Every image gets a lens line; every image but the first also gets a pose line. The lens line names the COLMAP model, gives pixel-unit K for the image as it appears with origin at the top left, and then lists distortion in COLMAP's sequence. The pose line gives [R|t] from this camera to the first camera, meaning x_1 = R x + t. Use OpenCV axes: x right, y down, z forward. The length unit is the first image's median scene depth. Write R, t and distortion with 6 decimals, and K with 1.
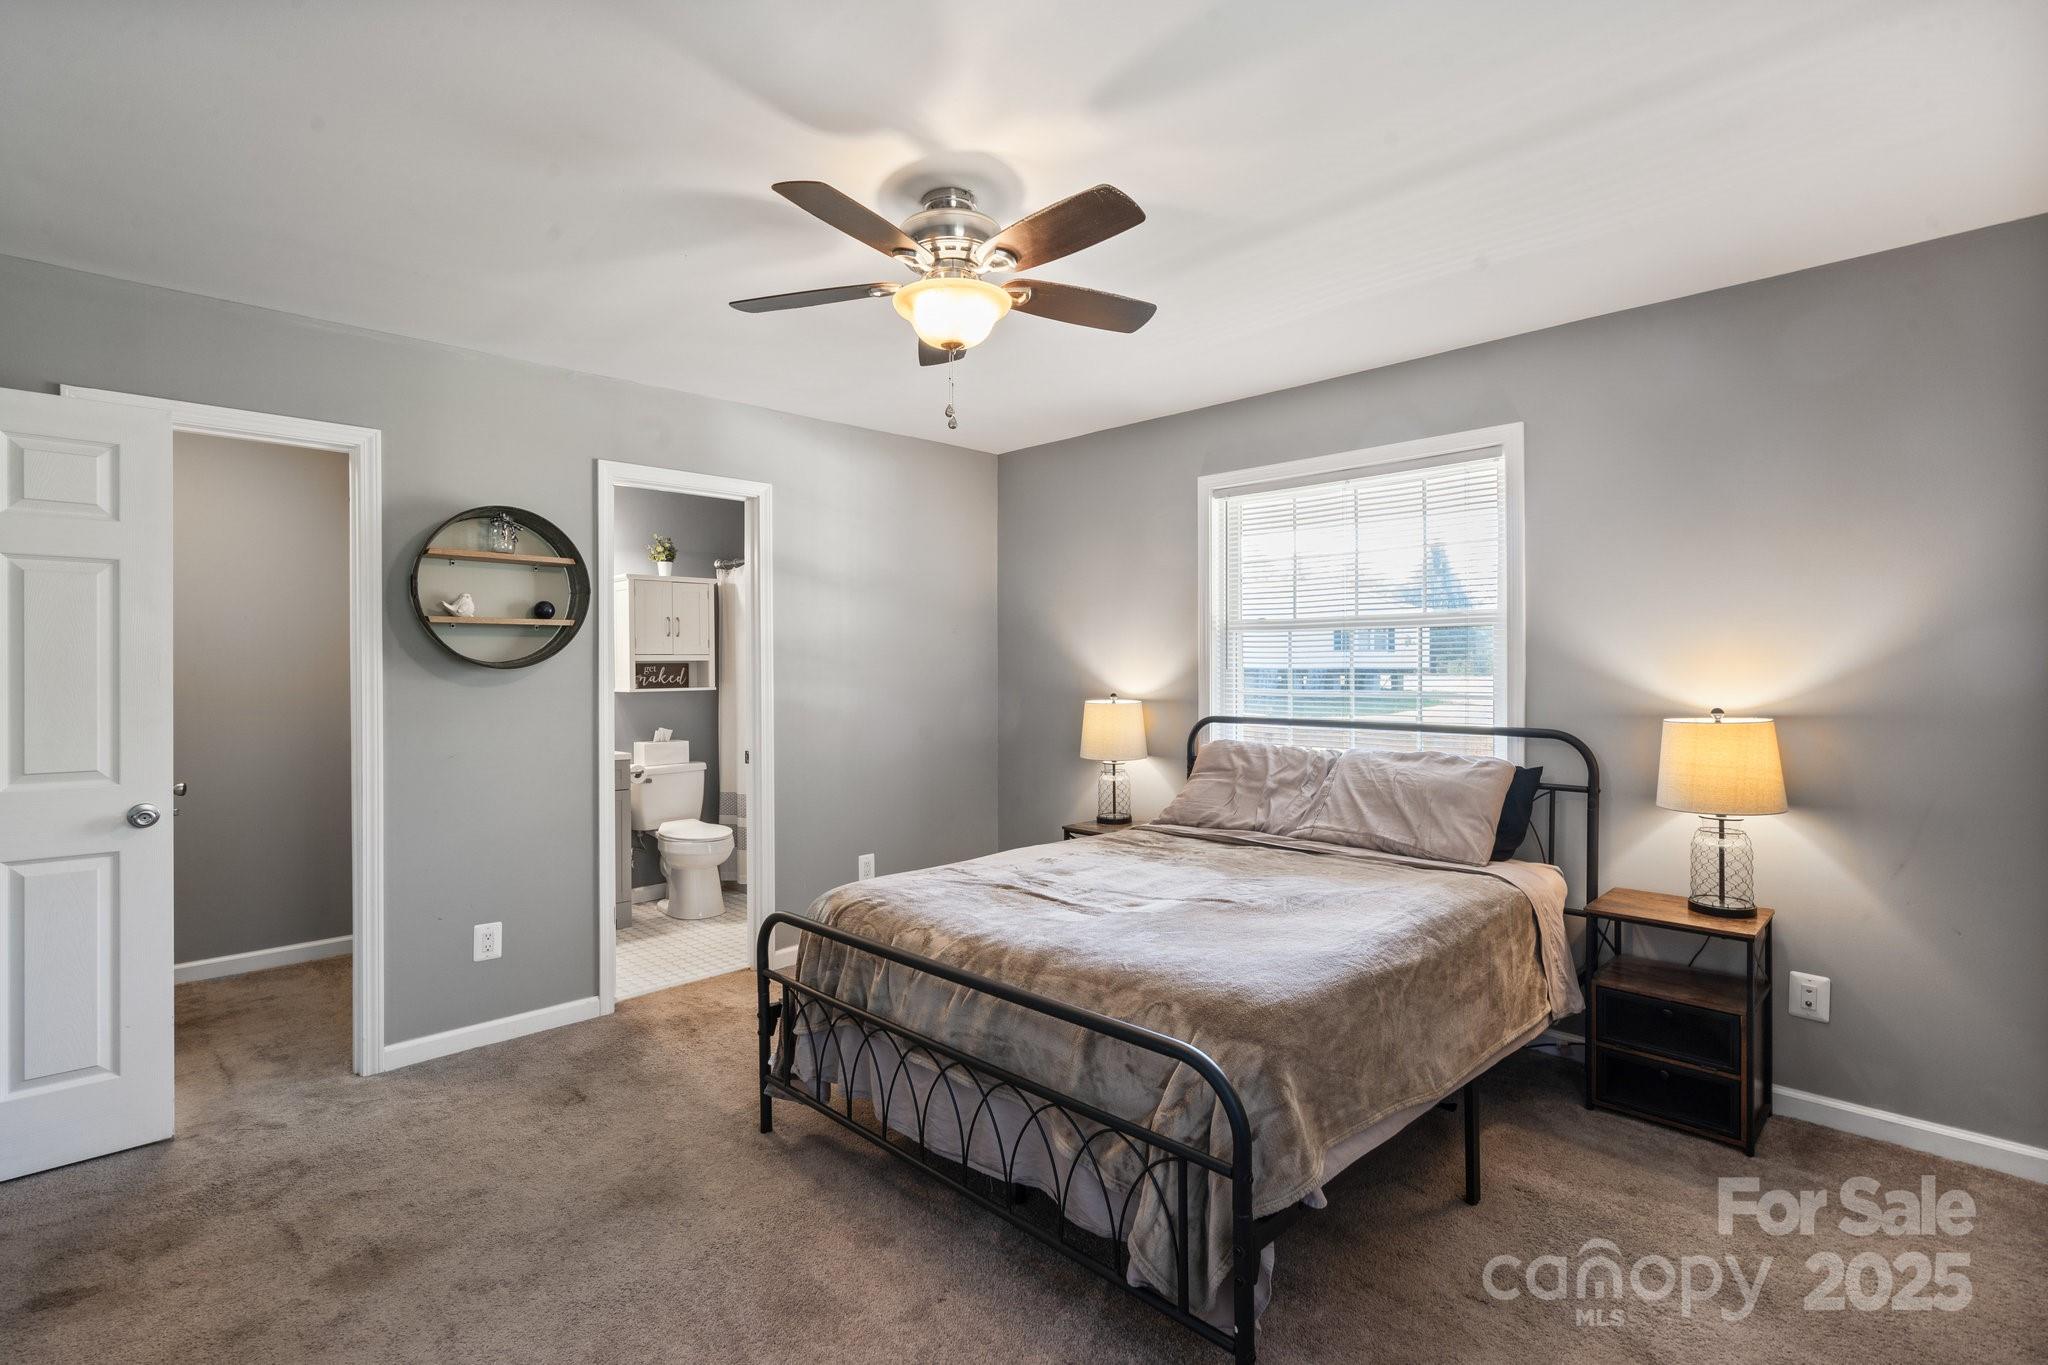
lens RADIAL K [[949.6, 0, 1029.6], [0, 949.6, 668.4], [0, 0, 1]] dist [0.000133, -0.000326]
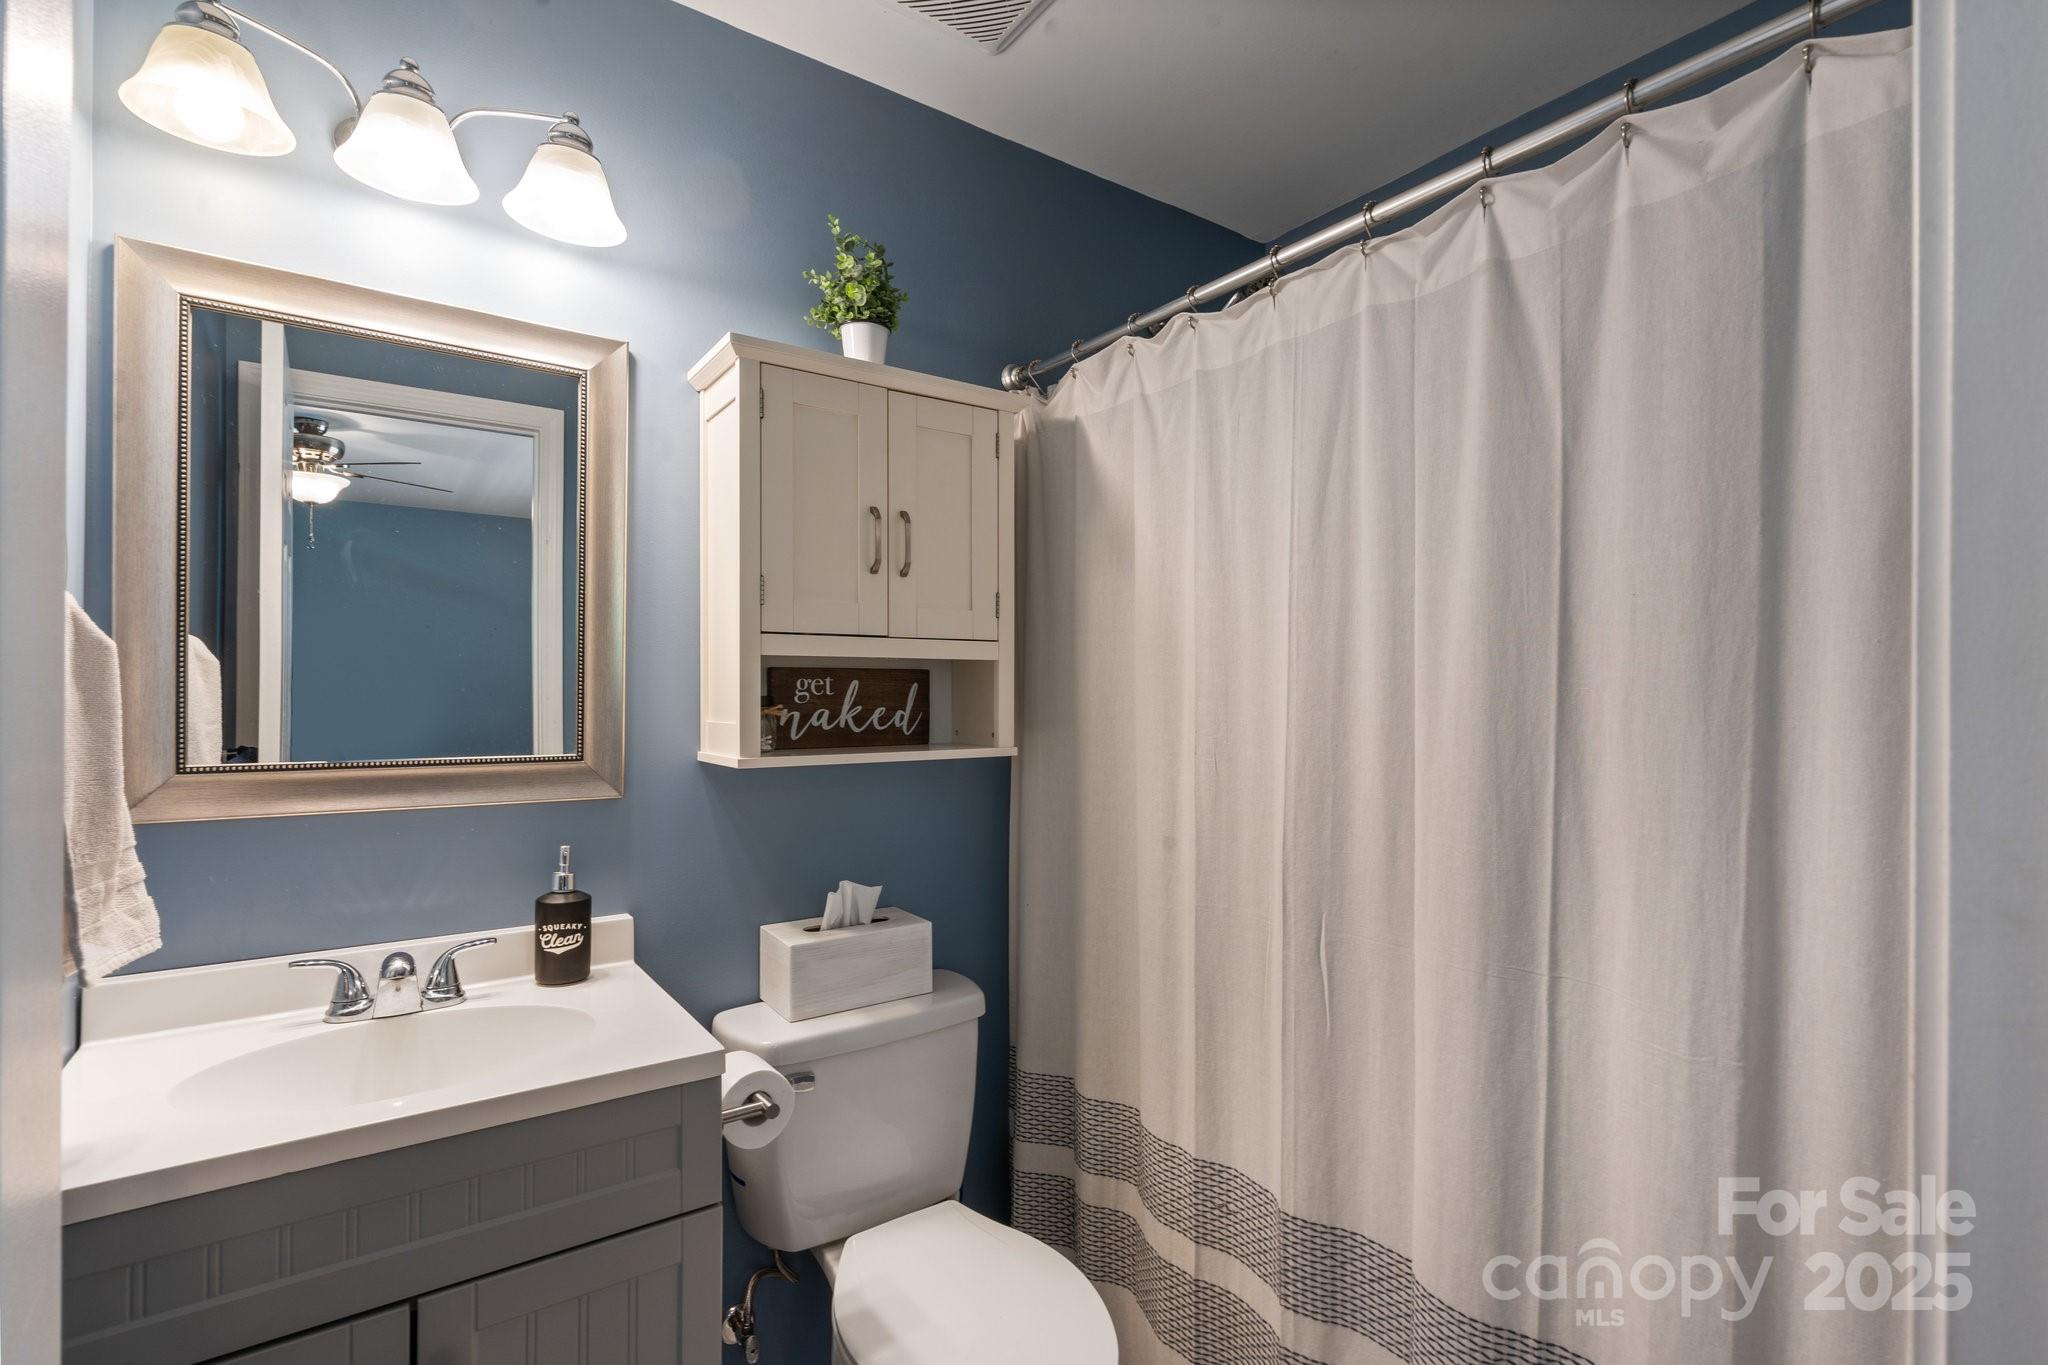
lens RADIAL K [[949.6, 0, 1024.8], [0, 949.6, 691.4], [0, 0, 1]] dist [0.000133, -0.000326]
pose [[0.983537, 0.007771, -0.180541, -0.275309], [-0.007686, 0.999970, 0.001174, 0.001205], [0.180544, 0.000233, 0.983567, 0.705824]]
